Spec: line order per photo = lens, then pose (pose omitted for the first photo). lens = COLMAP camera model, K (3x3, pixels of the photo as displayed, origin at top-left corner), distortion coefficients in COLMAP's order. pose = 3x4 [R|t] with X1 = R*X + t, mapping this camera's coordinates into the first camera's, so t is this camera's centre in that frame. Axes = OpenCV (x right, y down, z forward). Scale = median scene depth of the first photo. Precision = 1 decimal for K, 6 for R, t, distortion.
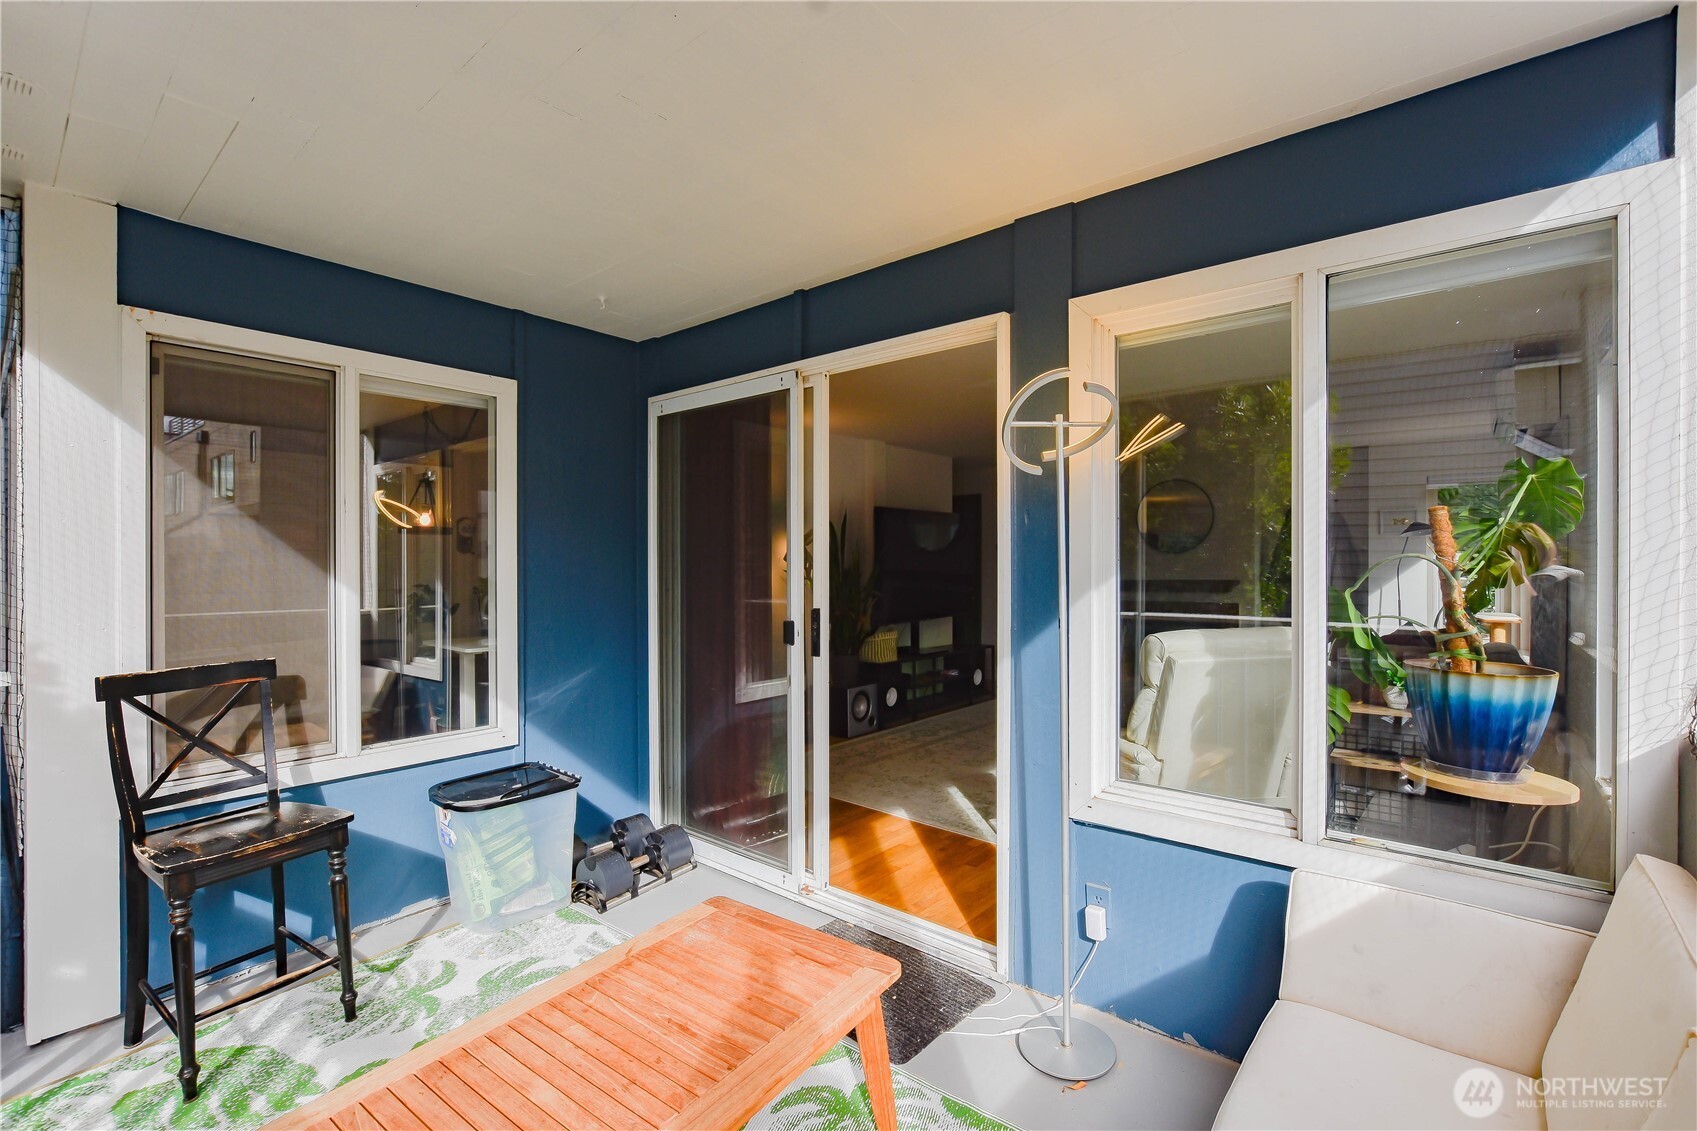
lens RADIAL K [[751.1, 0, 849.5], [0, 751.1, 570.9], [0, 0, 1]] dist [-0.022948, 0.006818]
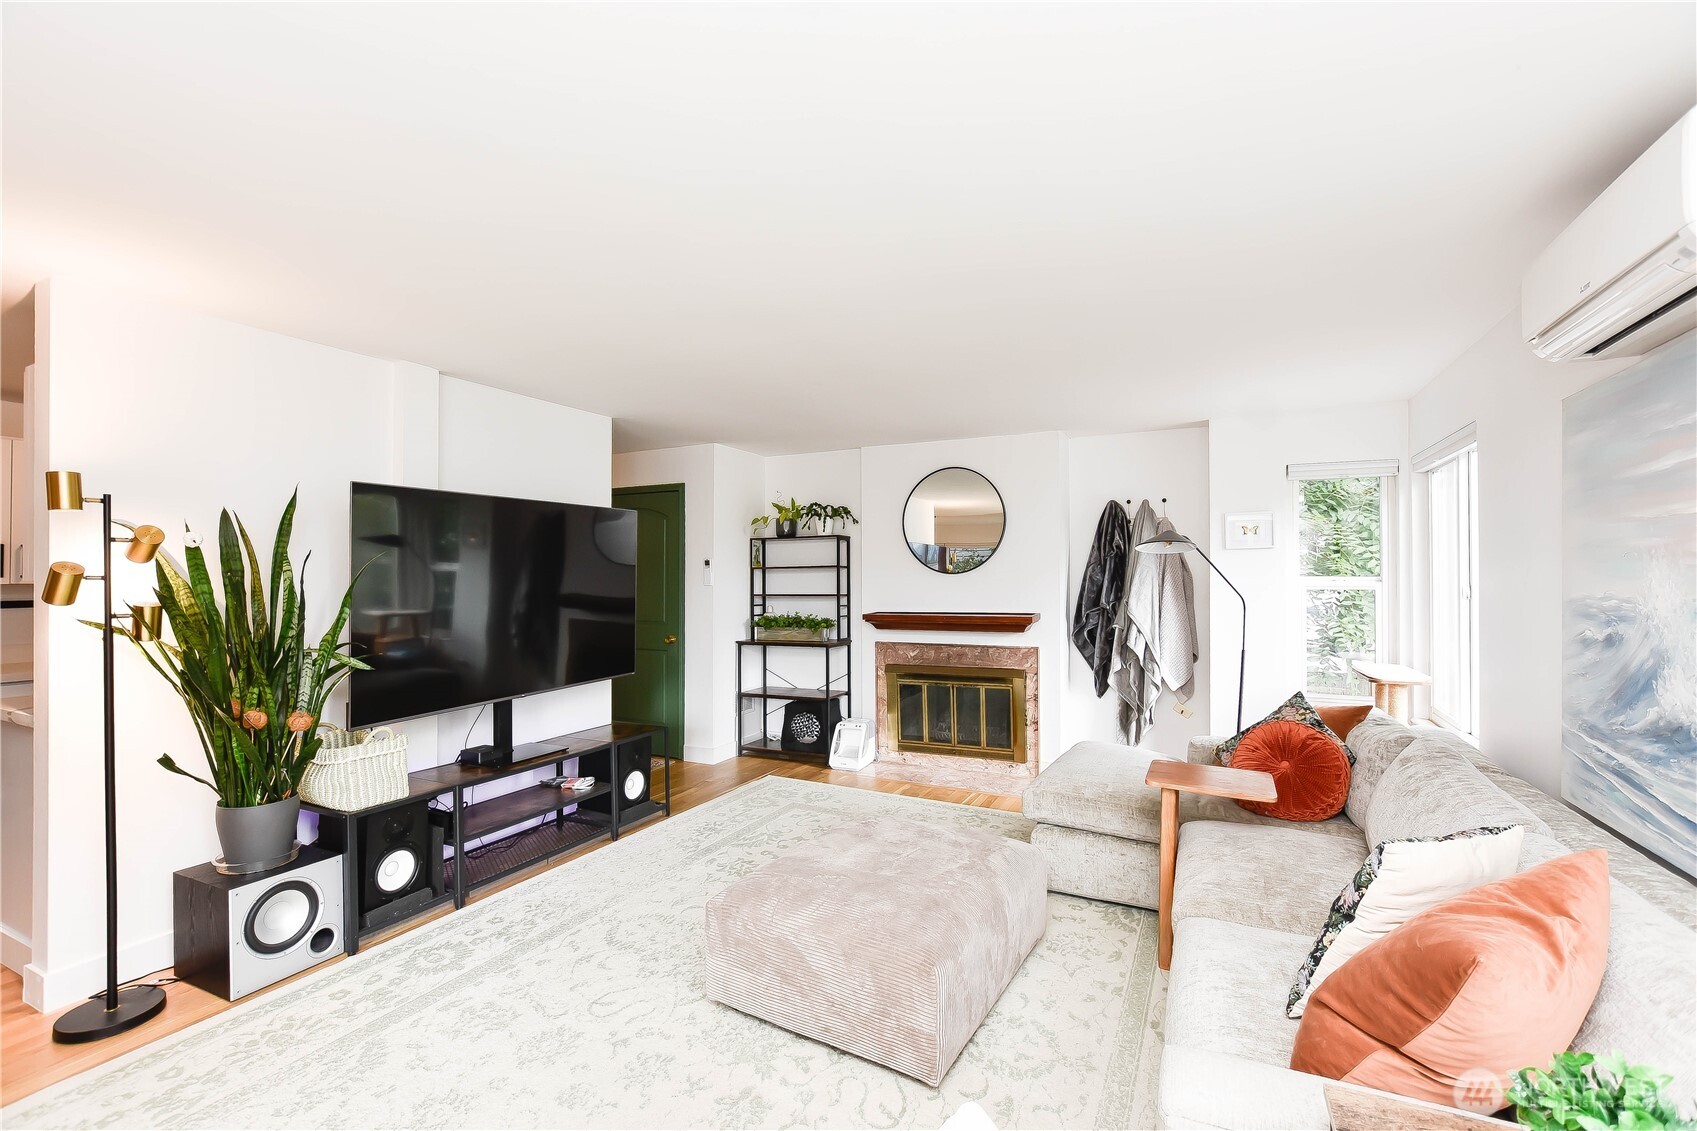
lens RADIAL K [[740.6, 0, 844.9], [0, 740.6, 571.3], [0, 0, 1]] dist [-0.018698, 0.000511]
pose [[0.973562, 0.001880, 0.228414, 0.213005], [0.001223, 0.999909, -0.013444, -0.020806], [-0.228418, 0.013368, 0.973471, 0.418600]]
